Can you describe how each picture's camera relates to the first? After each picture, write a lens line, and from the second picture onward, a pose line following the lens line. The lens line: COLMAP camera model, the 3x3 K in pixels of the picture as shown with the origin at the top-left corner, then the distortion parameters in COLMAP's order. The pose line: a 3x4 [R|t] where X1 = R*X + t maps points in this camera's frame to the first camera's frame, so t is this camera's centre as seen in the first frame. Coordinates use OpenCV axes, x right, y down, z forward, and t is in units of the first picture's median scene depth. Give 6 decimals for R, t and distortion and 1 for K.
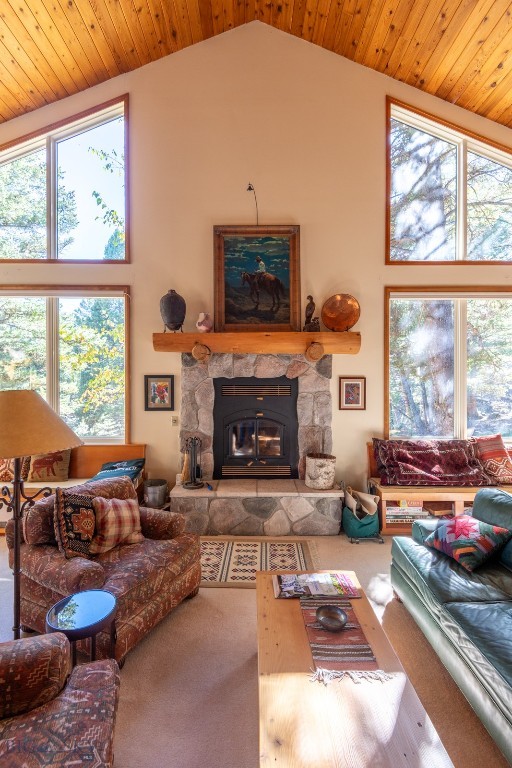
lens RADIAL K [[351.4, 0, 257.5], [0, 351.4, 383.5], [0, 0, 1]] dist [0.006253, -0.008355]
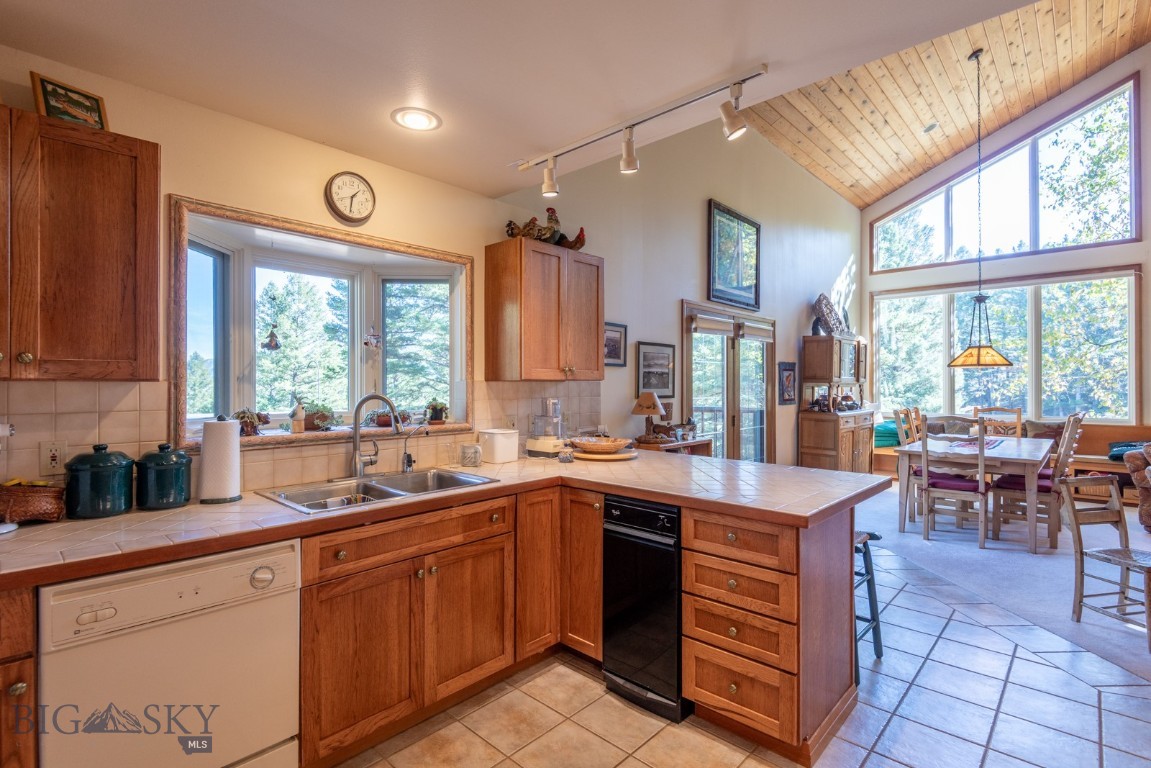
lens RADIAL K [[551.6, 0, 580.2], [0, 551.6, 385.9], [0, 0, 1]] dist [0.004187, -0.004527]
pose [[0.704727, 0.002042, -0.709476, -0.378975], [-0.009969, 0.999926, -0.007025, 0.087861], [0.709409, 0.012024, 0.704695, -1.186643]]
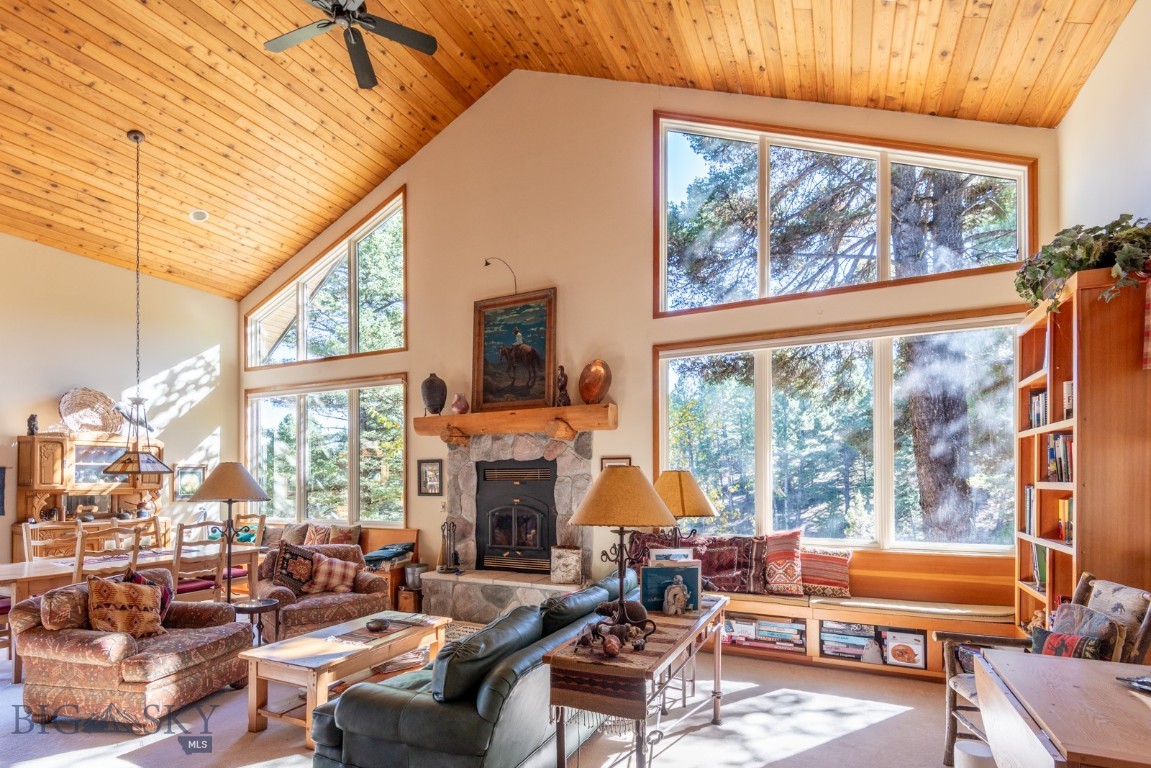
lens RADIAL K [[583.0, 0, 560.8], [0, 583.0, 478.9], [0, 0, 1]] dist [0.003652, 0.000024]
pose [[0.893102, -0.006147, -0.449812, 0.798064], [-0.000229, 0.999900, -0.014120, 0.054280], [0.449854, 0.012713, 0.893011, -0.301702]]
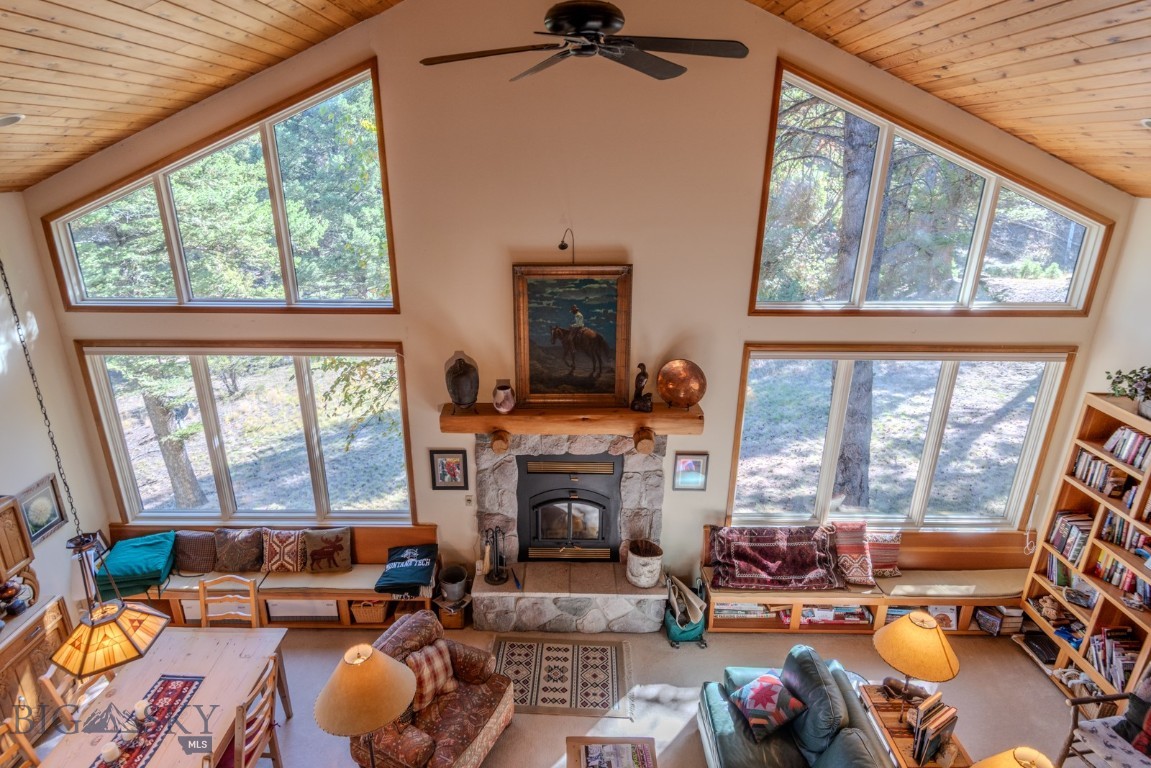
lens RADIAL K [[612.2, 0, 568.9], [0, 612.2, 380.3], [0, 0, 1]] dist [-0.004306, -0.001743]
pose [[0.999865, 0.012346, -0.010840, 0.006814], [-0.008106, 0.944588, 0.328159, -0.639459], [0.014291, -0.328026, 0.944560, -0.252958]]
